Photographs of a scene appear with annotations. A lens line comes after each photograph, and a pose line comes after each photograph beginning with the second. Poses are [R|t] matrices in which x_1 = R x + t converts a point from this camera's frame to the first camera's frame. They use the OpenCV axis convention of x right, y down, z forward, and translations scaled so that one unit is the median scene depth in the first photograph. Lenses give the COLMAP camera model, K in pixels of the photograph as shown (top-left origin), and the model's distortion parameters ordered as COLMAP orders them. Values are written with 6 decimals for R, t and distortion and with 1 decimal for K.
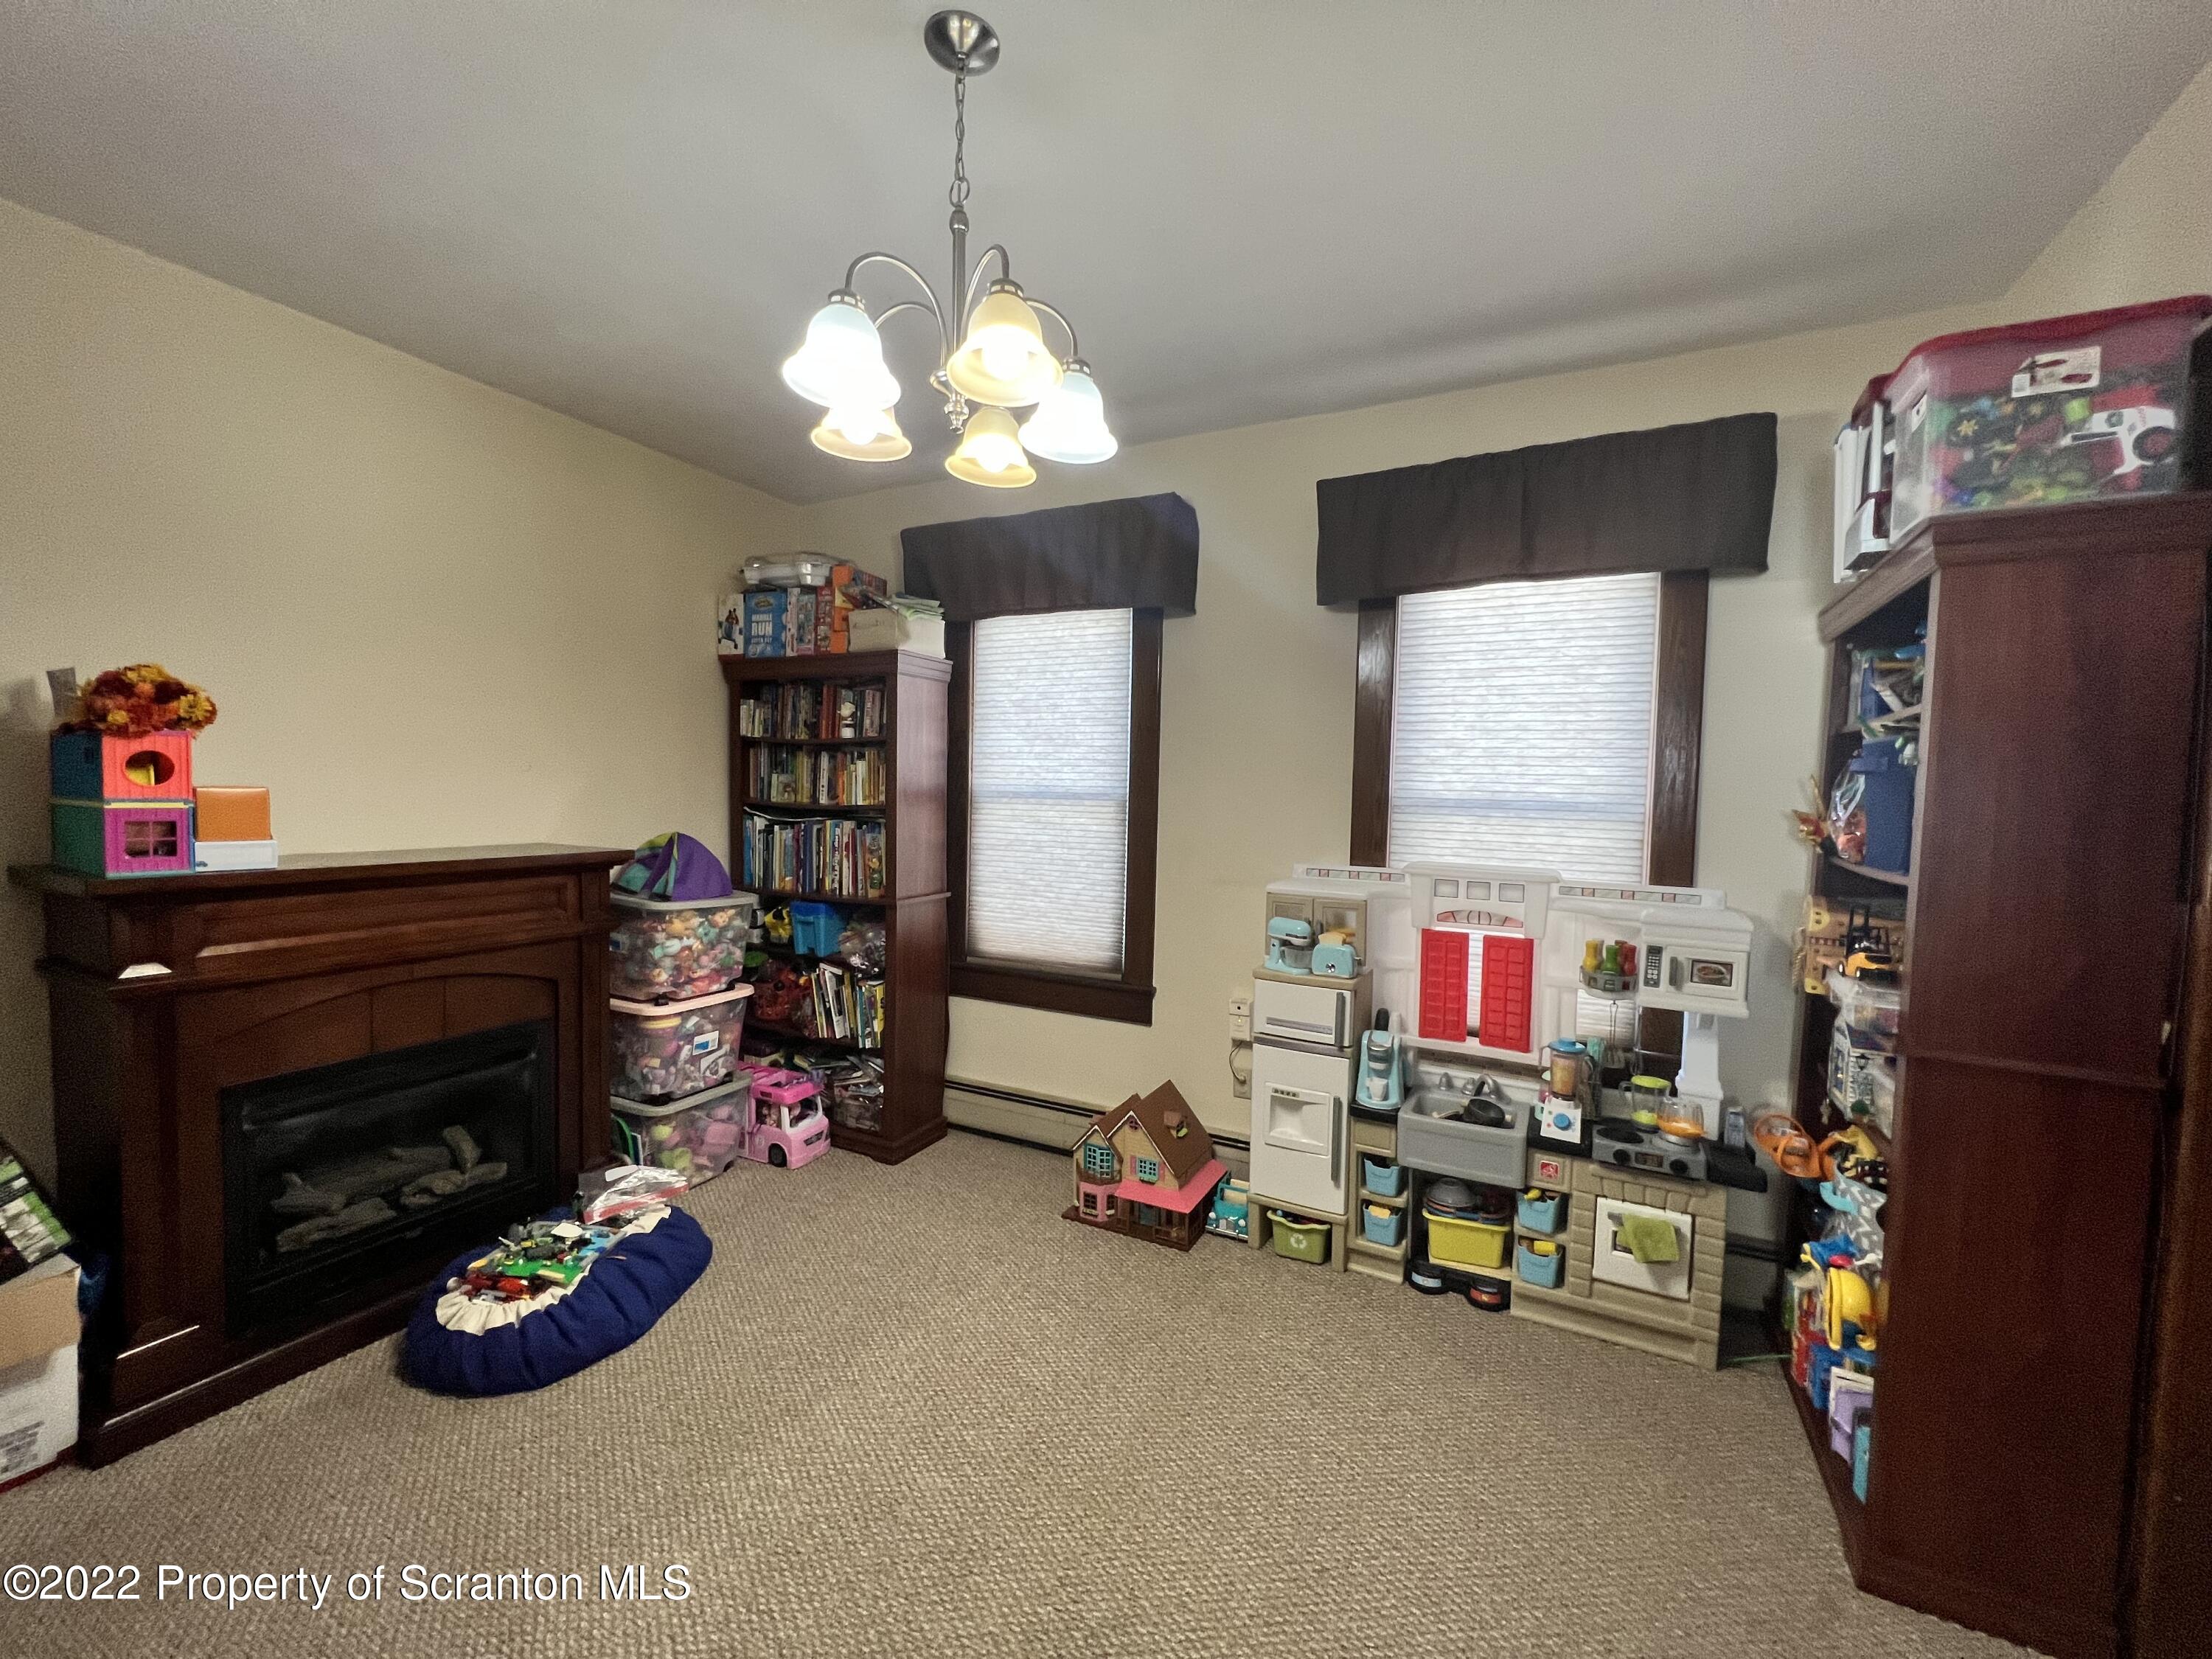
lens RADIAL K [[887.9, 0, 1102.4], [0, 887.9, 820.4], [0, 0, 1]] dist [0.000754, -0.000221]
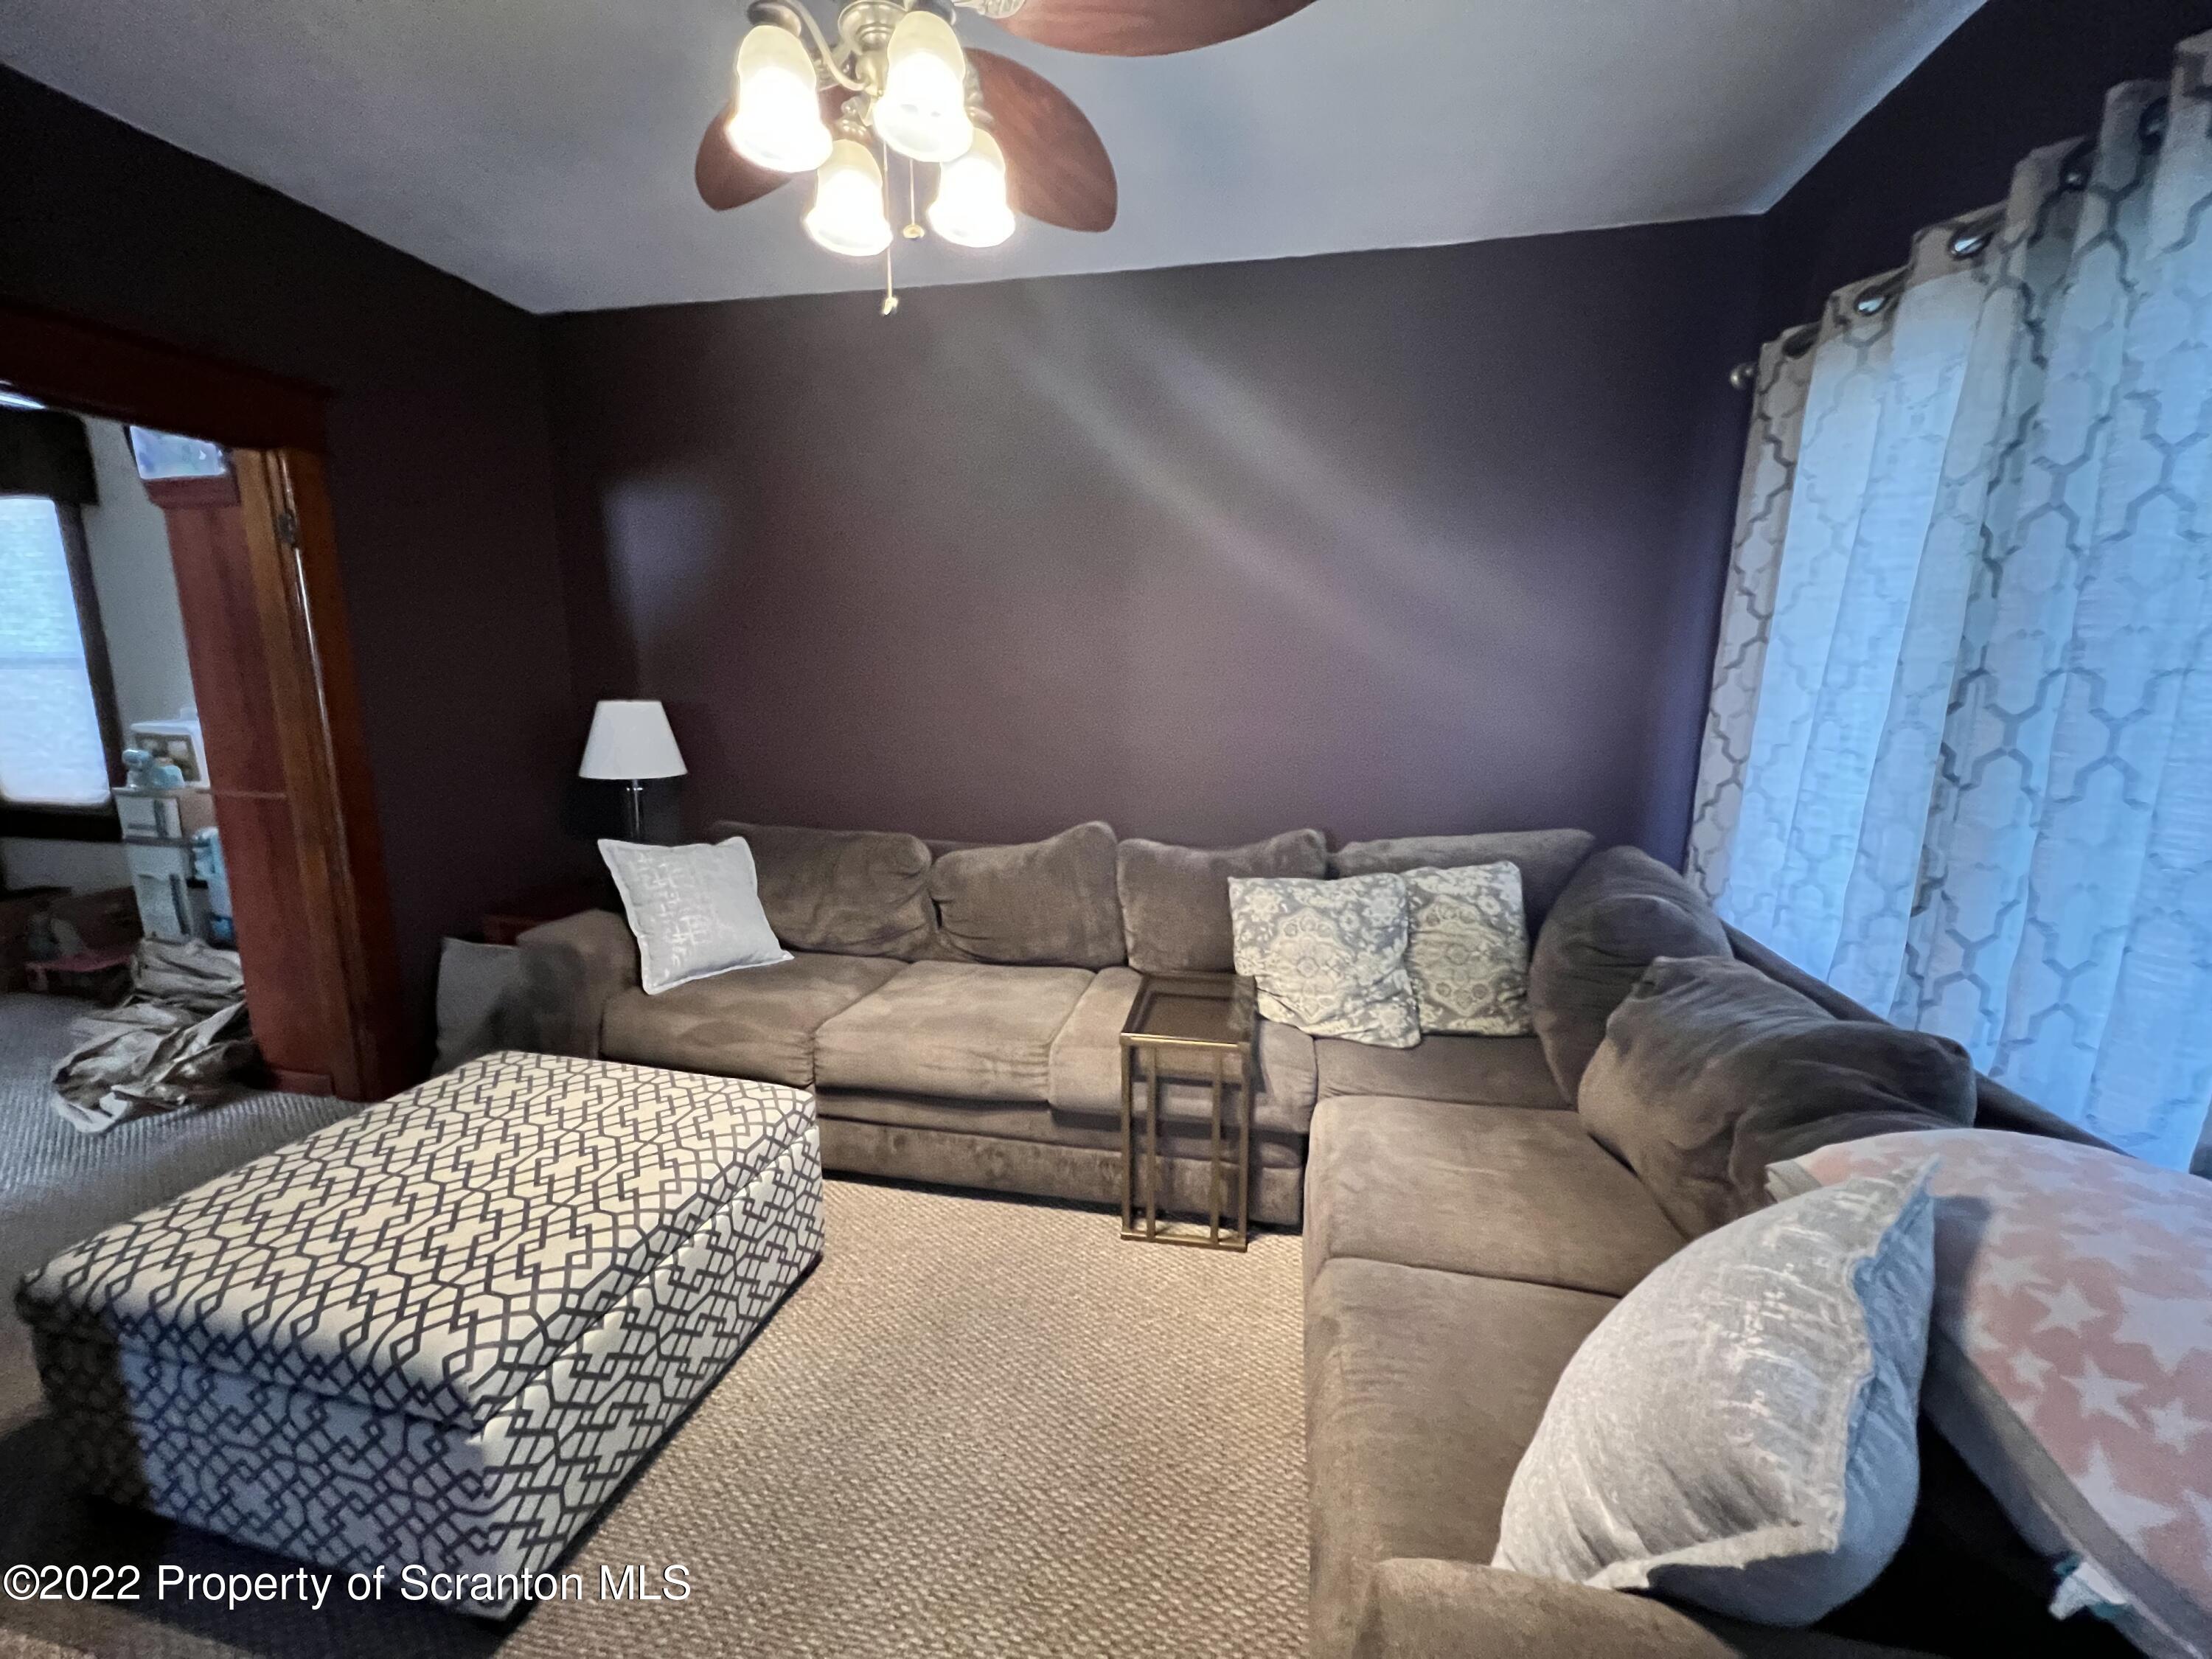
lens RADIAL K [[887.9, 0, 1107.4], [0, 887.9, 828.3], [0, 0, 1]] dist [0.000754, -0.000221]
pose [[0.959535, -0.062934, 0.274465, 1.105656], [0.022876, 0.988905, 0.146778, 0.058136], [-0.280657, -0.134560, 0.950329, -0.622731]]
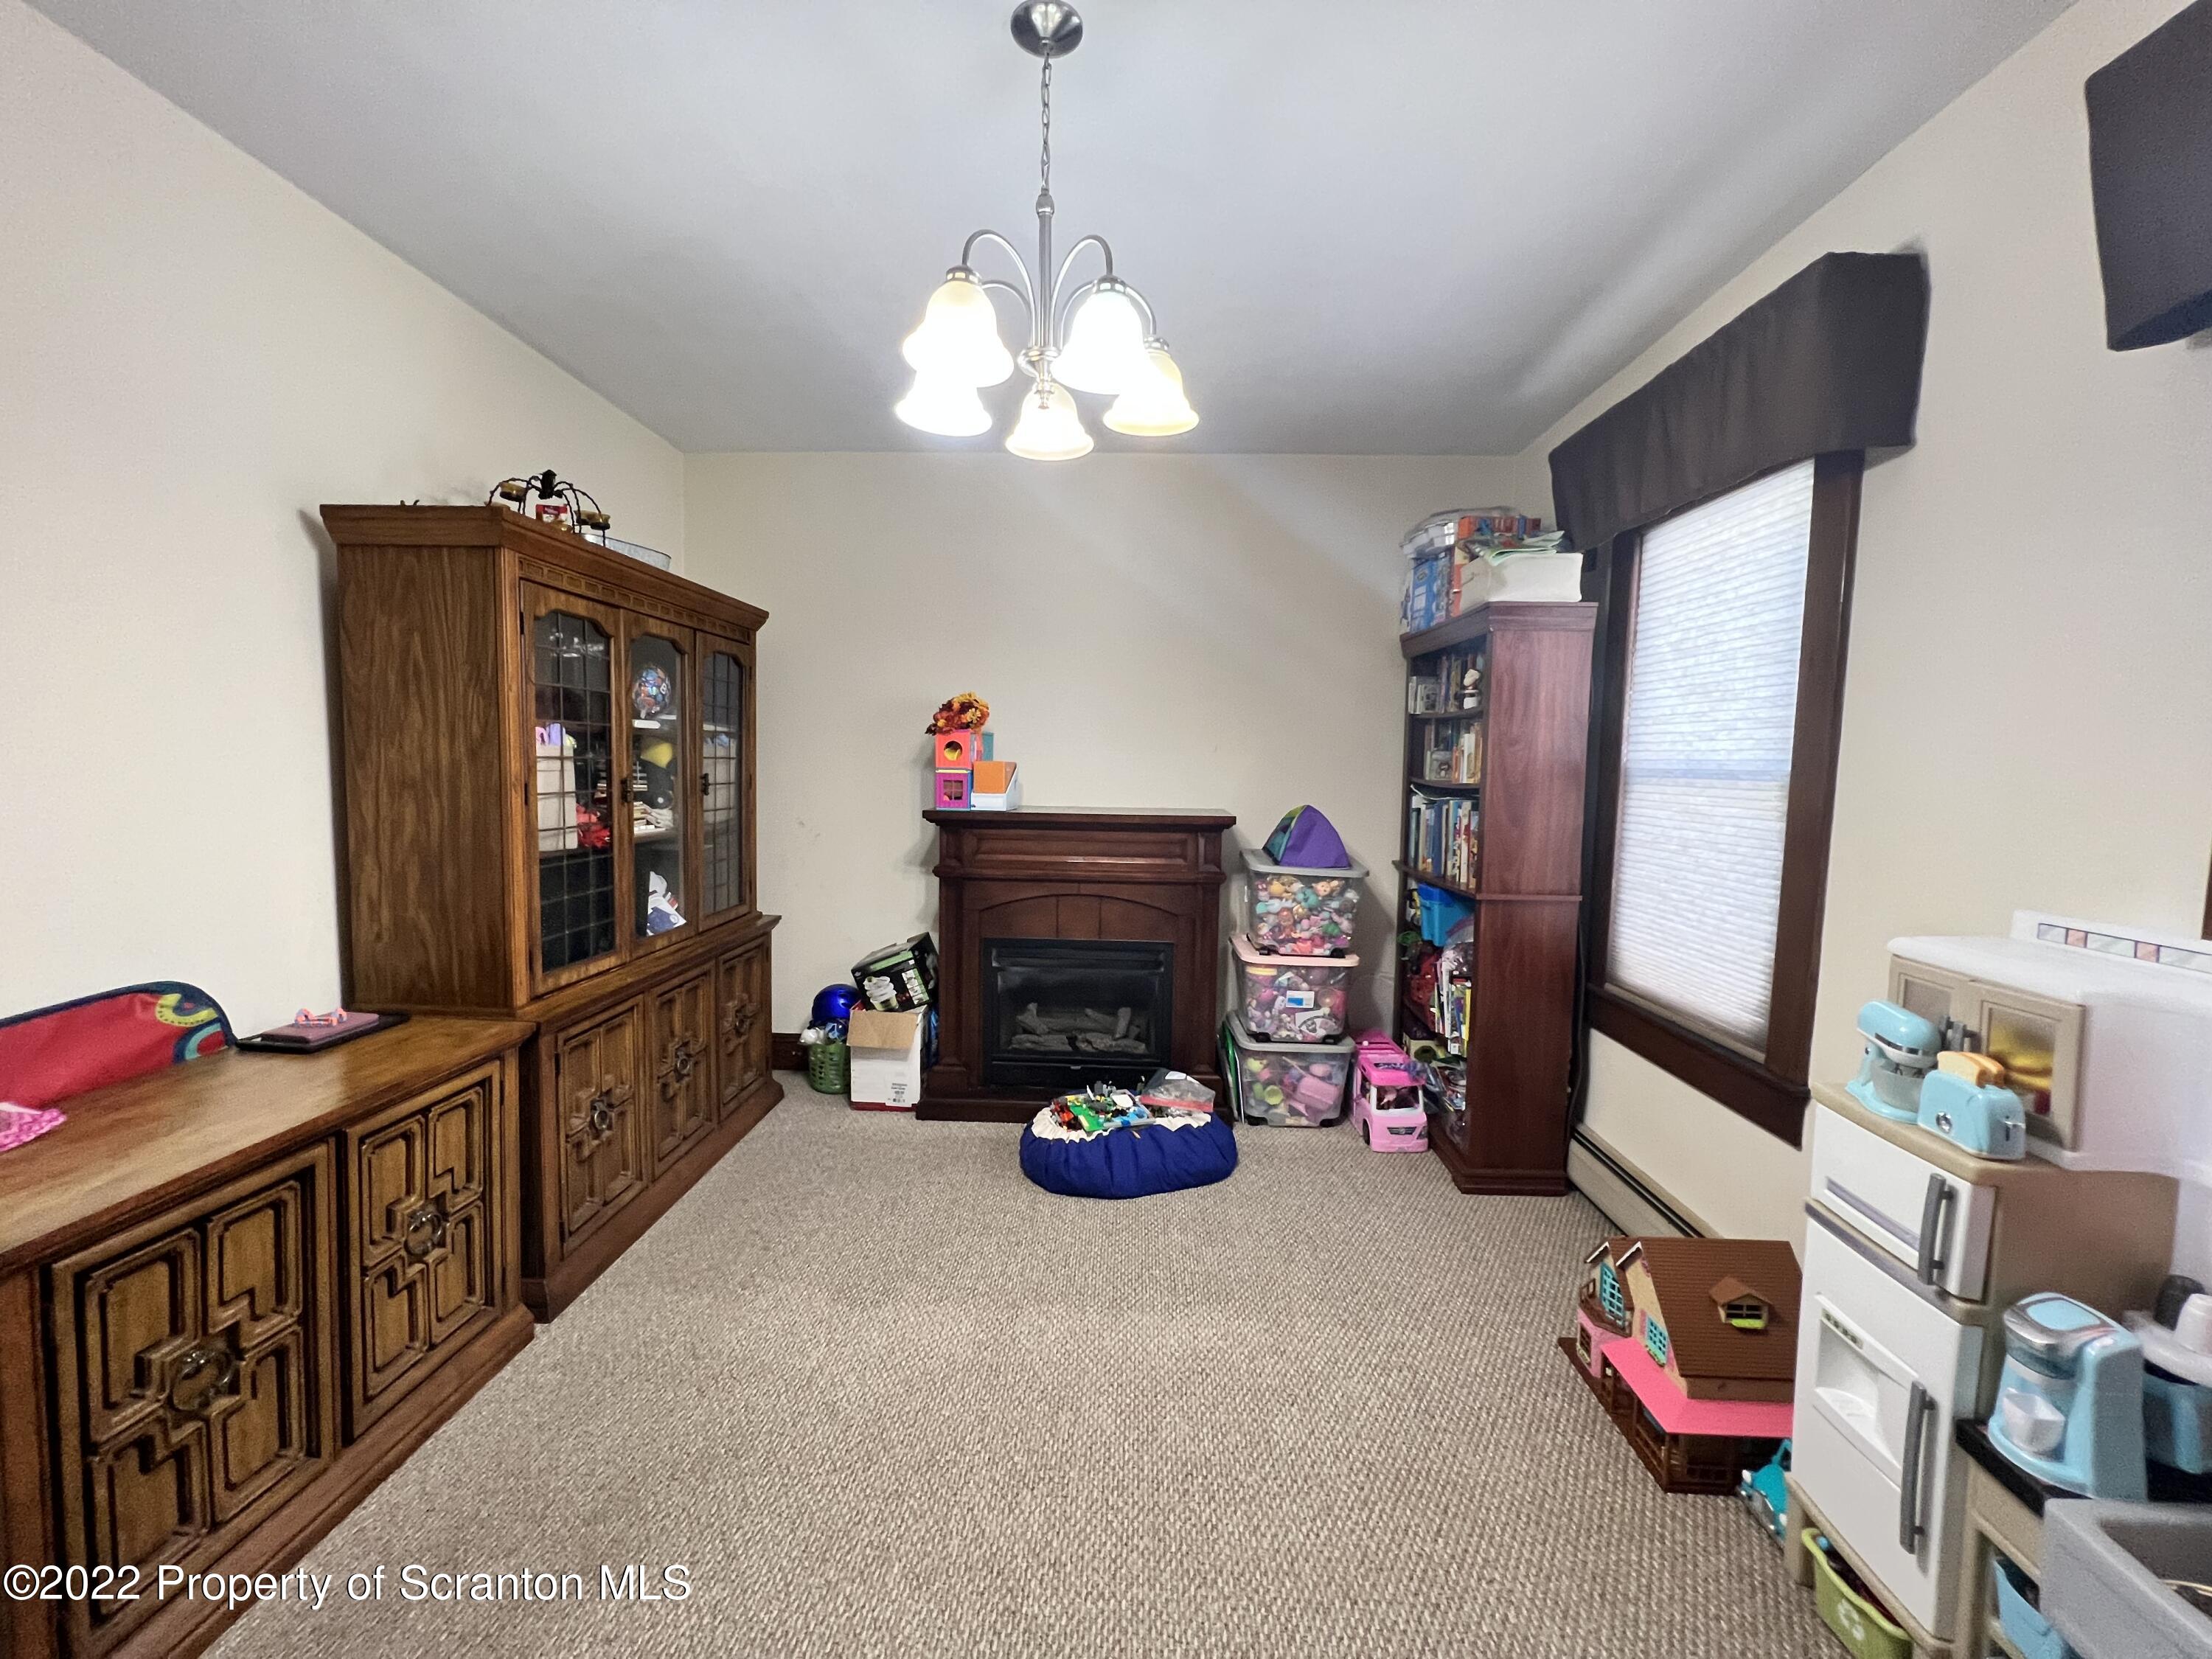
lens RADIAL K [[887.9, 0, 1101.3], [0, 887.9, 821.5], [0, 0, 1]] dist [0.000754, -0.000221]
pose [[0.416838, 0.052286, -0.907476, 0.429105], [-0.040856, 0.998413, 0.038758, 0.001529], [0.908062, 0.020920, 0.418313, 0.324653]]
